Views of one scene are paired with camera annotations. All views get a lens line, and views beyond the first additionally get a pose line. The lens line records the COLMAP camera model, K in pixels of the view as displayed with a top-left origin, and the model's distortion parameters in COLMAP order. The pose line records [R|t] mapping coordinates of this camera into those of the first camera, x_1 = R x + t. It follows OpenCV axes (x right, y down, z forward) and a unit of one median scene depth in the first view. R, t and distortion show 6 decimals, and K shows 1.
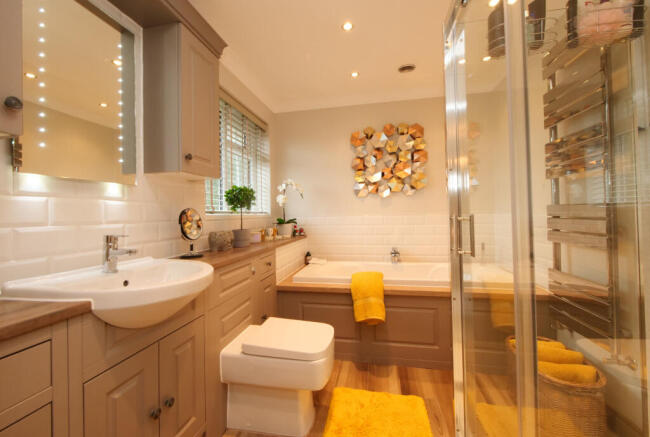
lens RADIAL K [[269.0, 0, 324.7], [0, 269.0, 216.3], [0, 0, 1]] dist [0.001152, 0.000156]
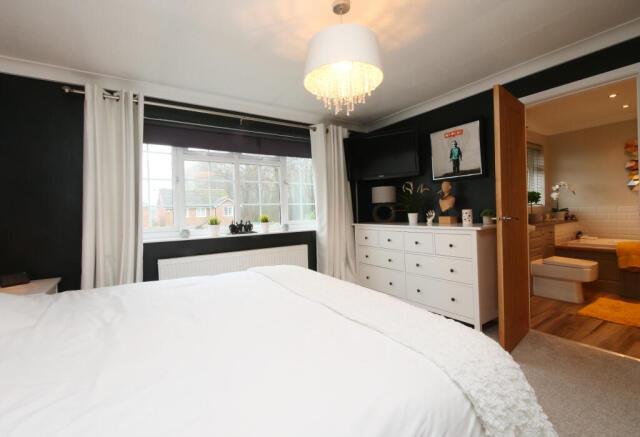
lens RADIAL K [[288.6, 0, 297.2], [0, 288.6, 212.8], [0, 0, 1]] dist [-0.003630, 0.000264]
pose [[0.674869, 0.004970, -0.737921, 0.056334], [0.010940, 0.999800, 0.016738, -0.007863], [0.737856, -0.019369, 0.674680, -1.188819]]
